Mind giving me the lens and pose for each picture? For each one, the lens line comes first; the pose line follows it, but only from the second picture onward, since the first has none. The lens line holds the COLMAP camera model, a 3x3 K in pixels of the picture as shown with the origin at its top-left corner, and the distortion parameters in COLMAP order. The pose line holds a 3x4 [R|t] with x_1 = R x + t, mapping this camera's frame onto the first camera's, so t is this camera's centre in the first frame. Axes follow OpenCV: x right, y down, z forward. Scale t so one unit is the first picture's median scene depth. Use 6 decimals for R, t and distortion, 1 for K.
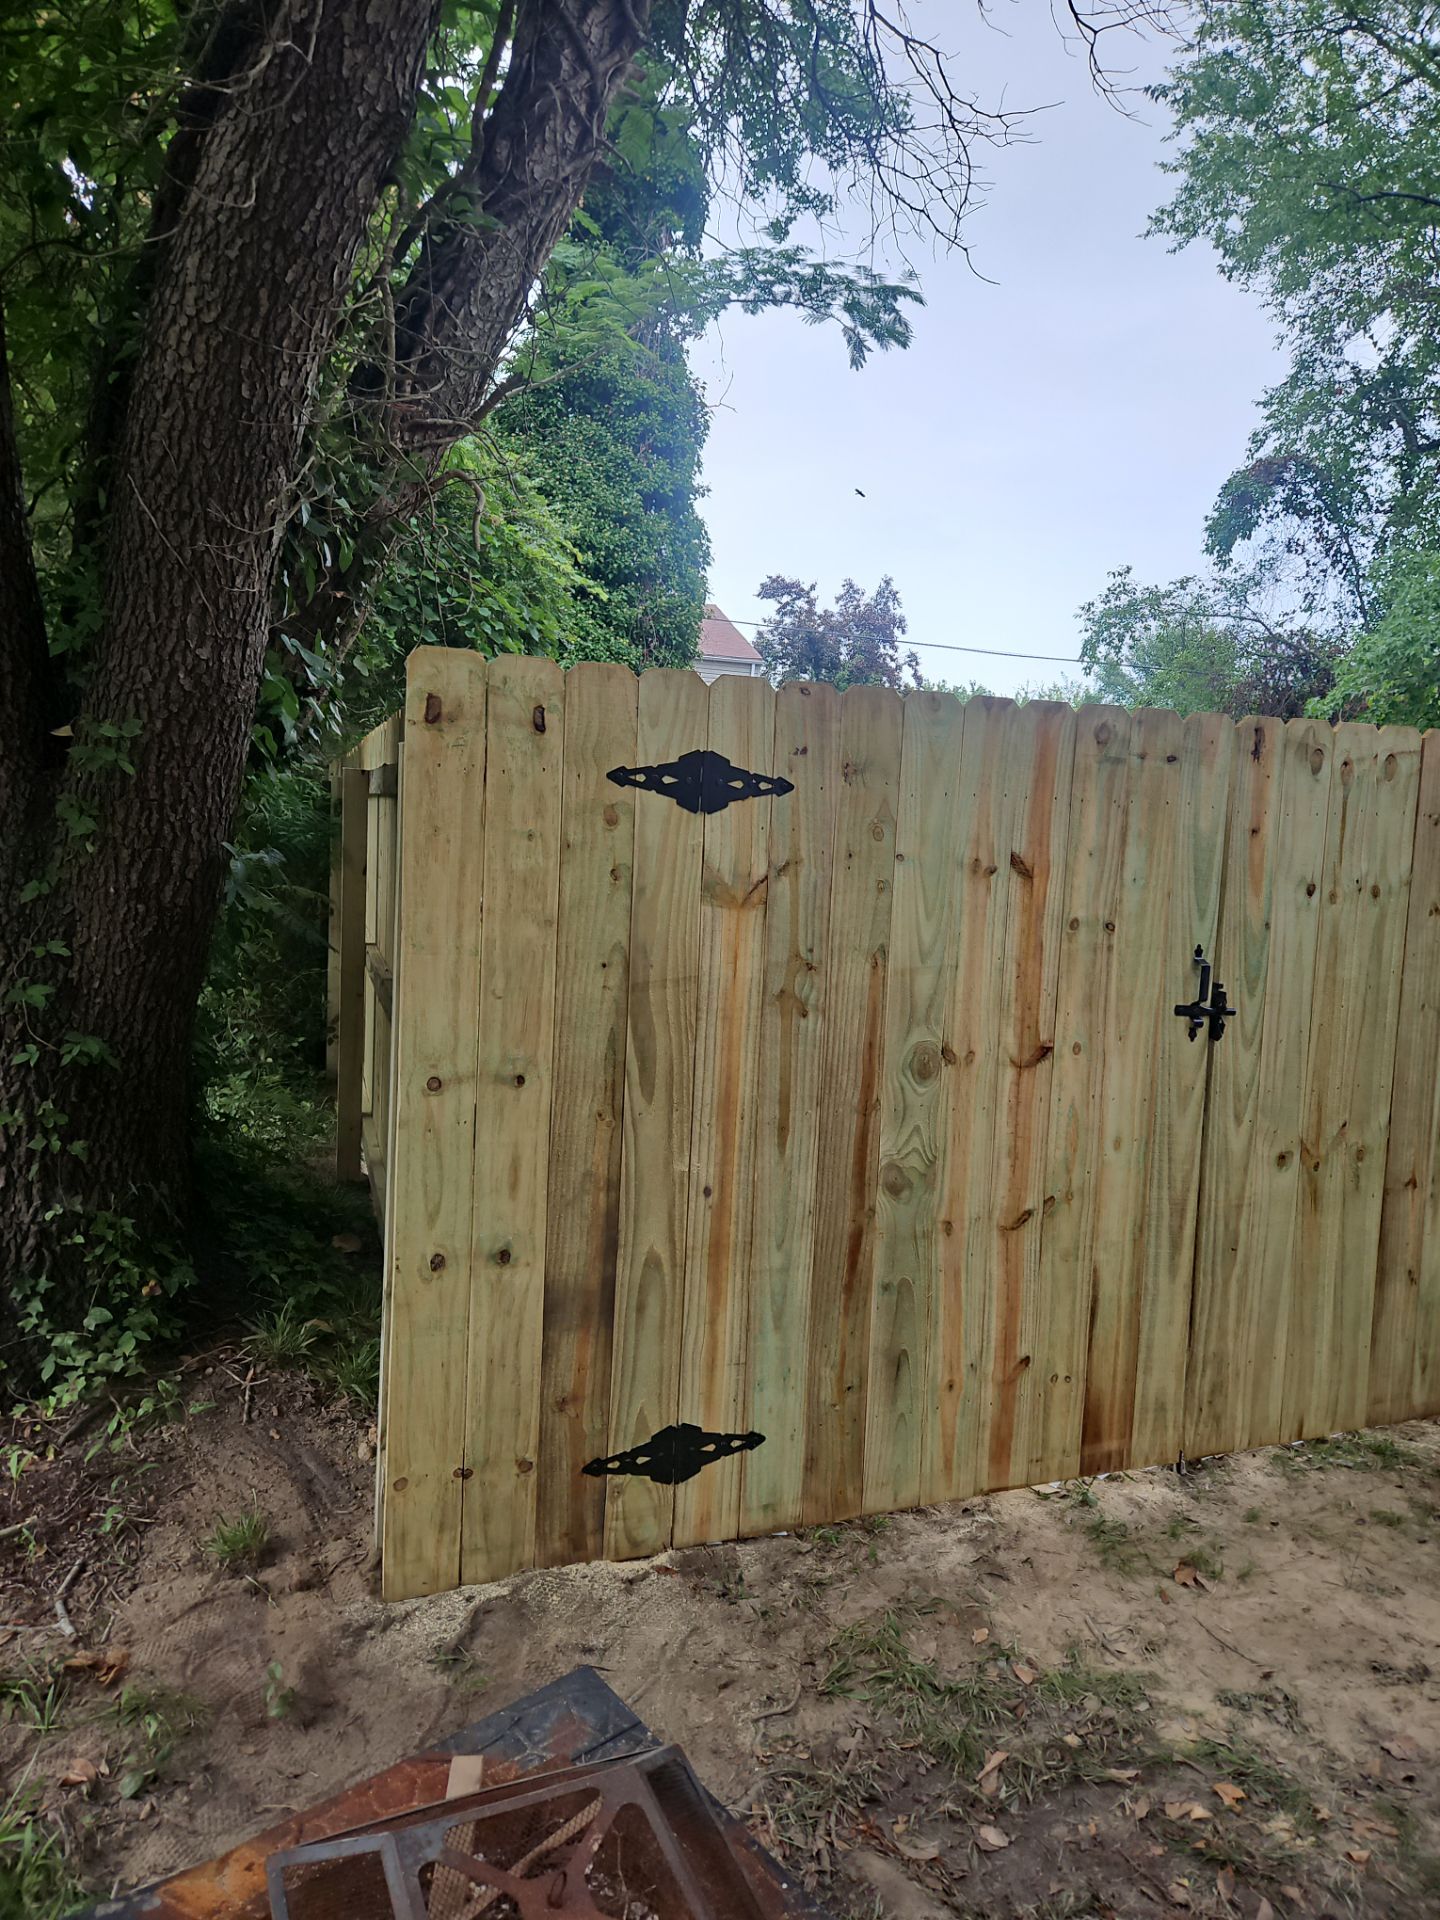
lens RADIAL K [[1282.5, 0, 723.3], [0, 1282.5, 931.8], [0, 0, 1]] dist [0.084841, -0.076931]
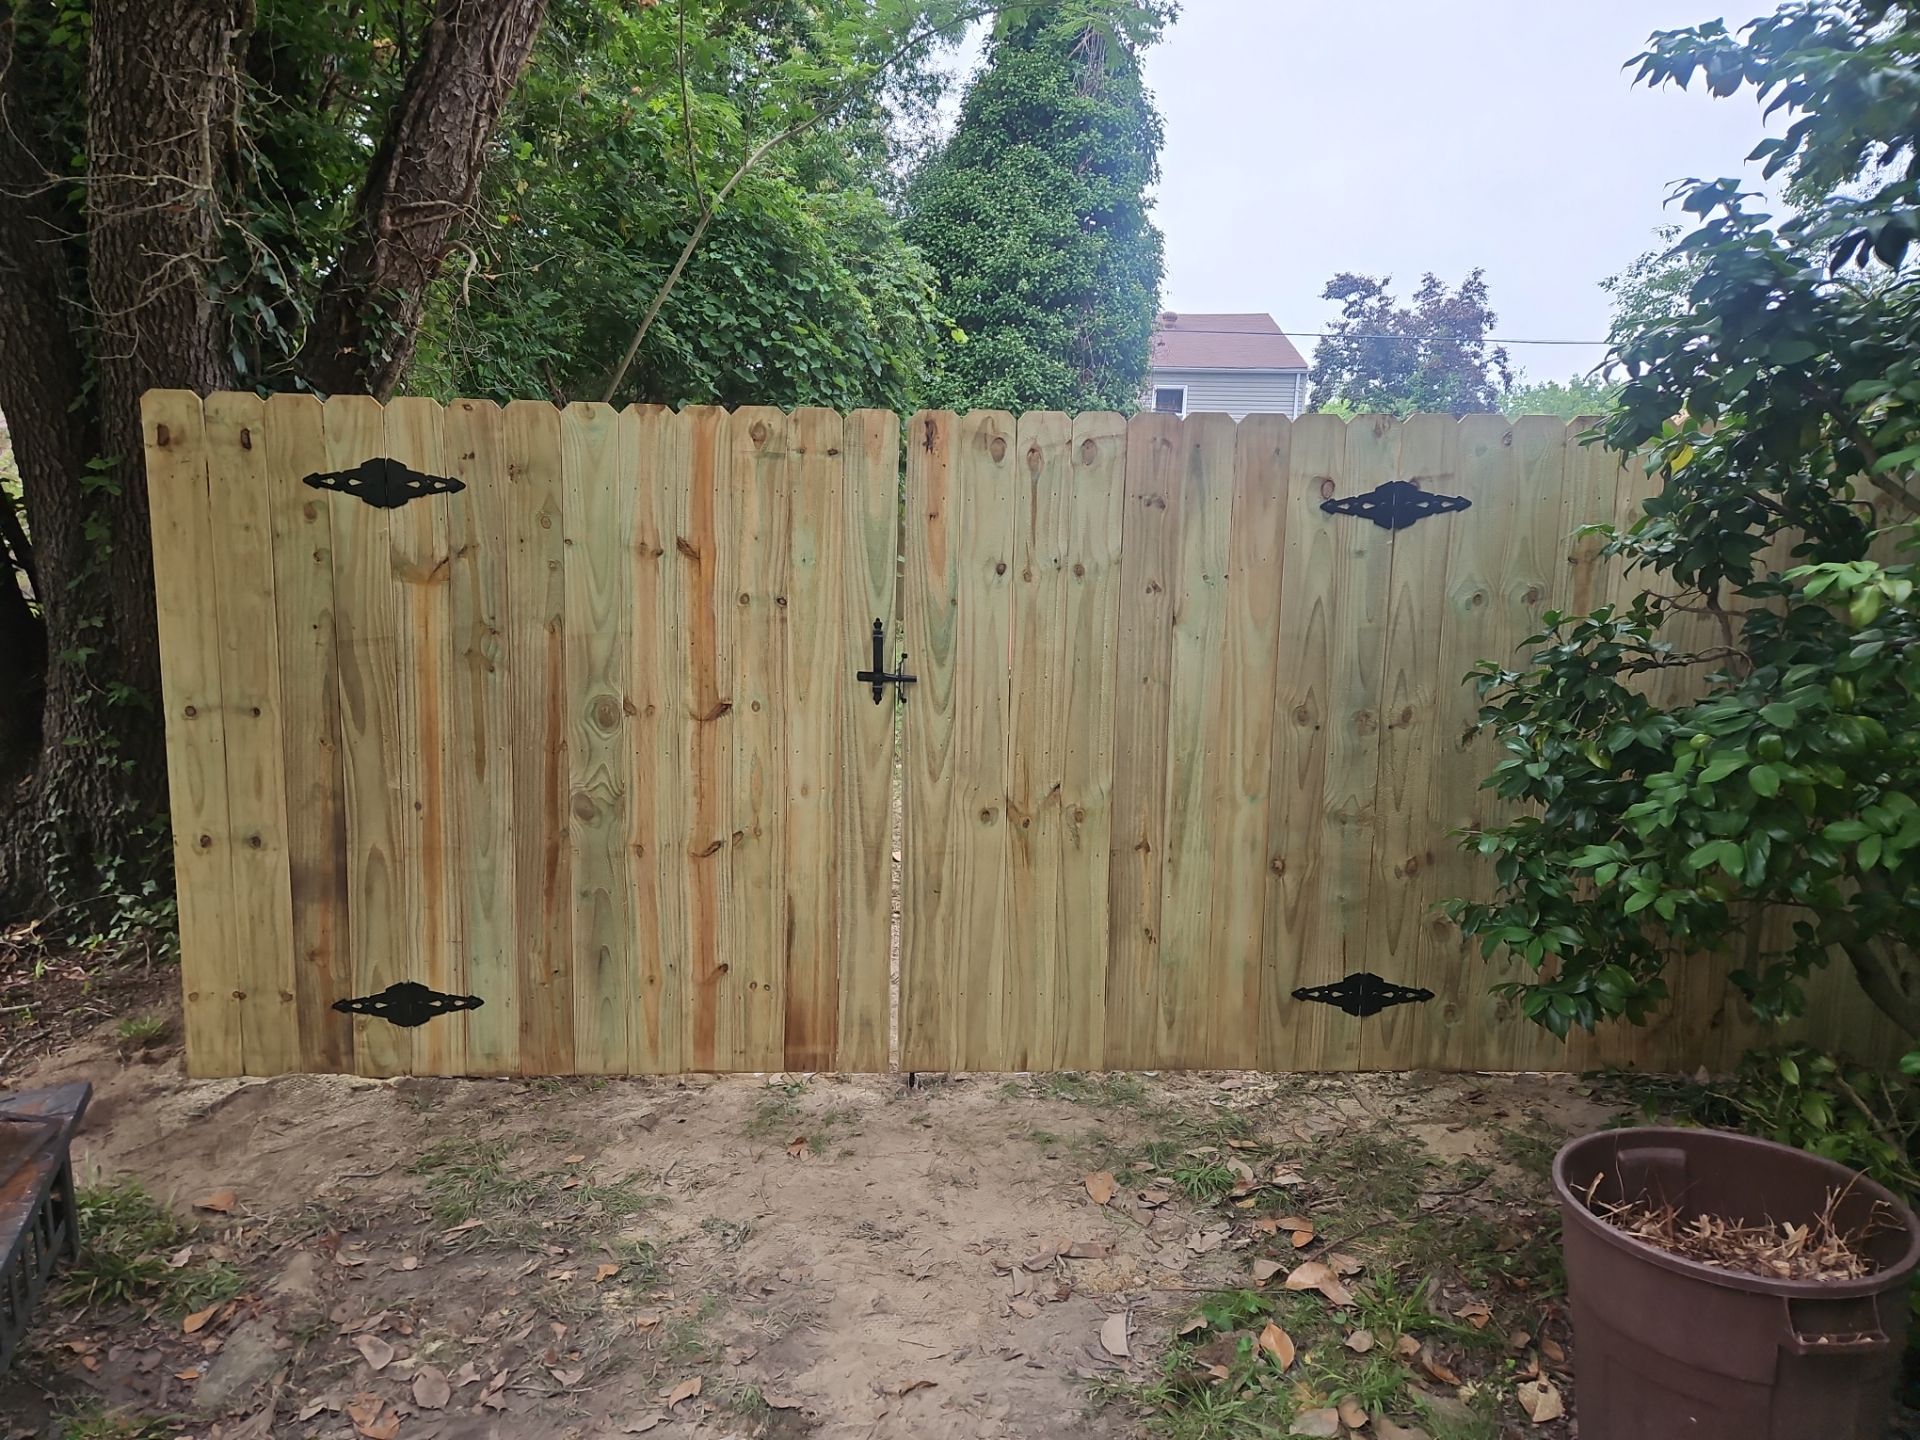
lens RADIAL K [[1275.2, 0, 921.1], [0, 1275.2, 721.9], [0, 0, 1]] dist [0.083931, -0.074960]
pose [[0.944426, 0.021345, -0.328030, 0.812346], [-0.005832, 0.998821, 0.048202, 0.048970], [0.328672, -0.043610, 0.943437, -0.042780]]
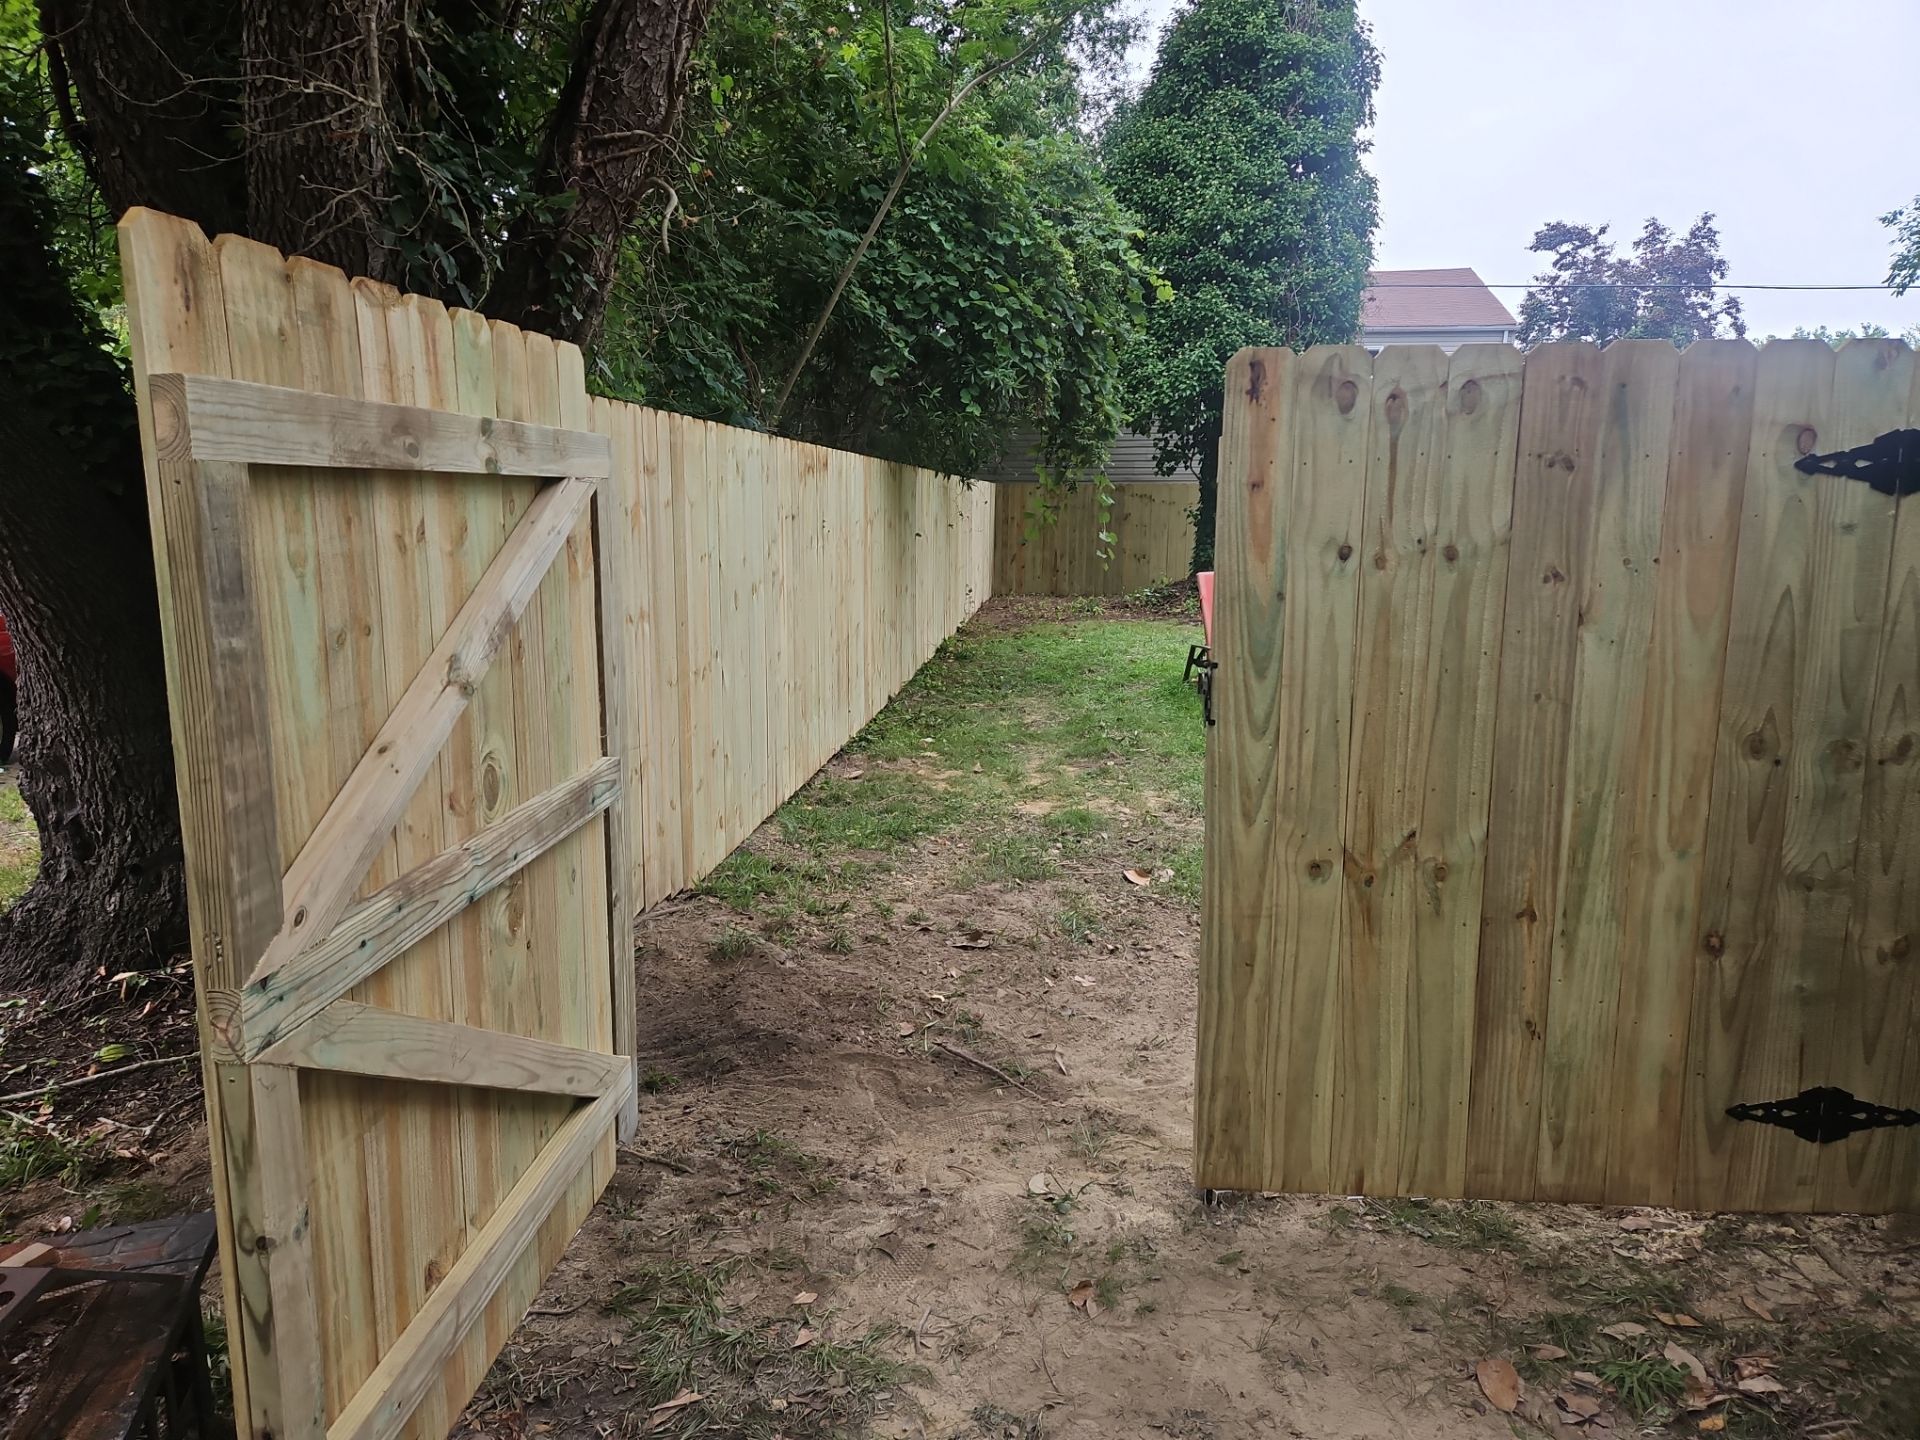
lens RADIAL K [[1269.8, 0, 952.2], [0, 1269.8, 710.1], [0, 0, 1]] dist [0.081403, -0.069101]
pose [[0.906292, 0.031279, -0.421494, 0.626920], [-0.006200, 0.998134, 0.060741, 0.022421], [0.422608, -0.052436, 0.904795, 0.153618]]
